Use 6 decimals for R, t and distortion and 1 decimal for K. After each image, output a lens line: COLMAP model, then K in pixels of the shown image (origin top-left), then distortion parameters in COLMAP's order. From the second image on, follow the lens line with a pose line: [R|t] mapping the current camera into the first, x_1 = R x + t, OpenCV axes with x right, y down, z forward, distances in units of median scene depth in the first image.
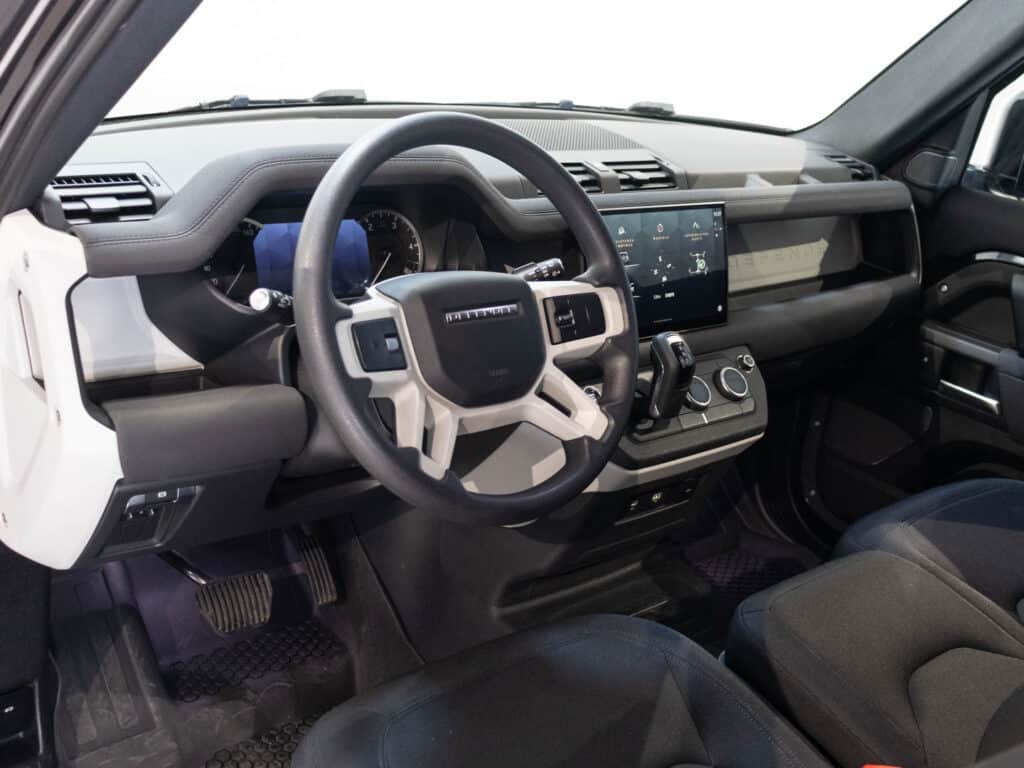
lens RADIAL K [[1074.6, 0, 508.6], [0, 1074.6, 393.7], [0, 0, 1]] dist [-0.009937, 0.000000]
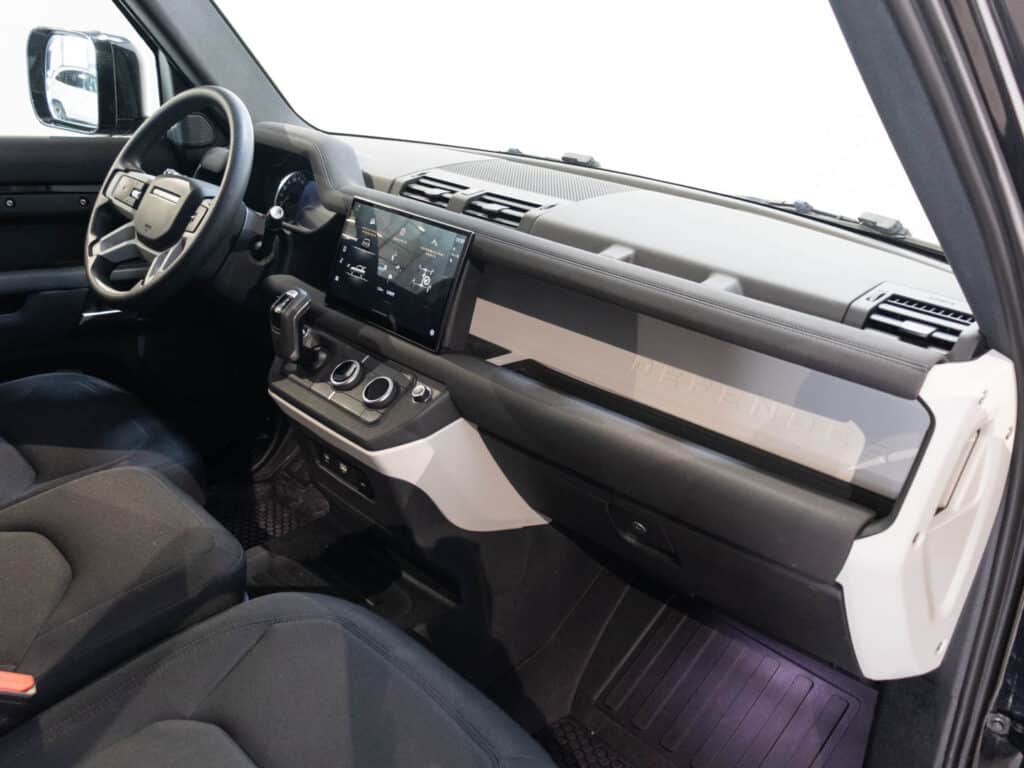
lens RADIAL K [[999.2, 0, 510.4], [0, 999.2, 375.8], [0, 0, 1]] dist [0.018694, 0.000000]
pose [[0.041393, 0.210189, -0.976784, 1.121516], [-0.441799, 0.880706, 0.170793, -0.236196], [0.896159, 0.424473, 0.129317, 0.977868]]
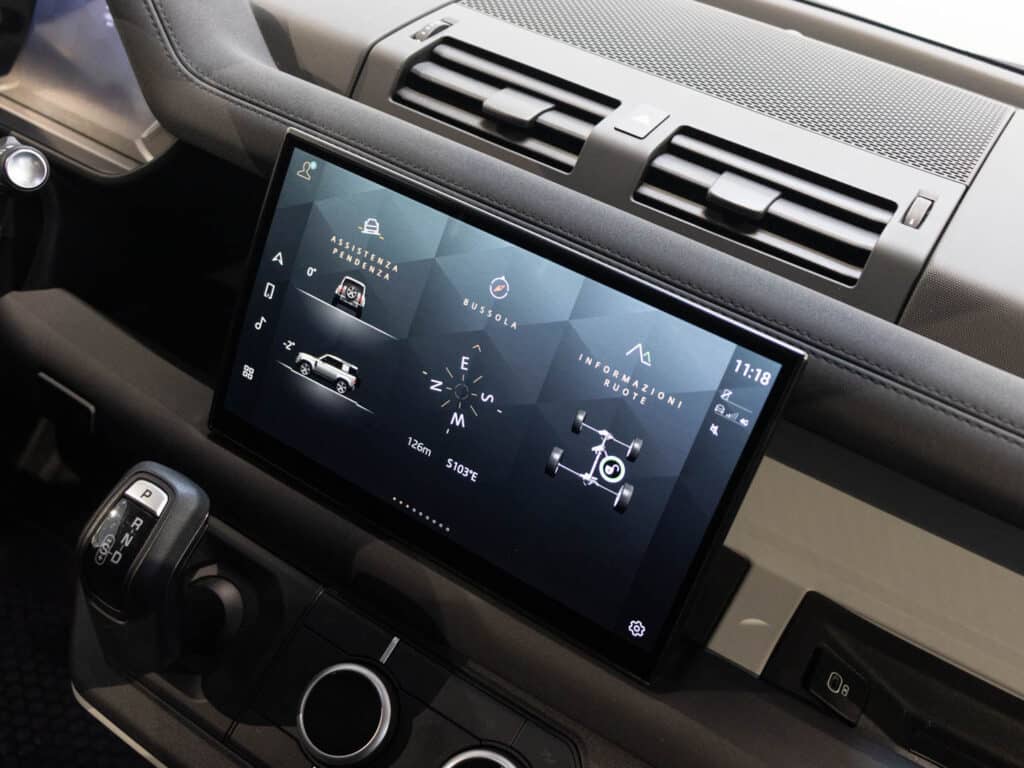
lens RADIAL K [[1010.6, 0, 518.9], [0, 1010.6, 390.1], [0, 0, 1]] dist [-0.026230, 0.000000]
pose [[0.330046, 0.478322, -0.813805, 0.406798], [-0.484833, 0.825608, 0.288631, -0.214006], [0.809942, 0.299298, 0.504395, 0.806432]]
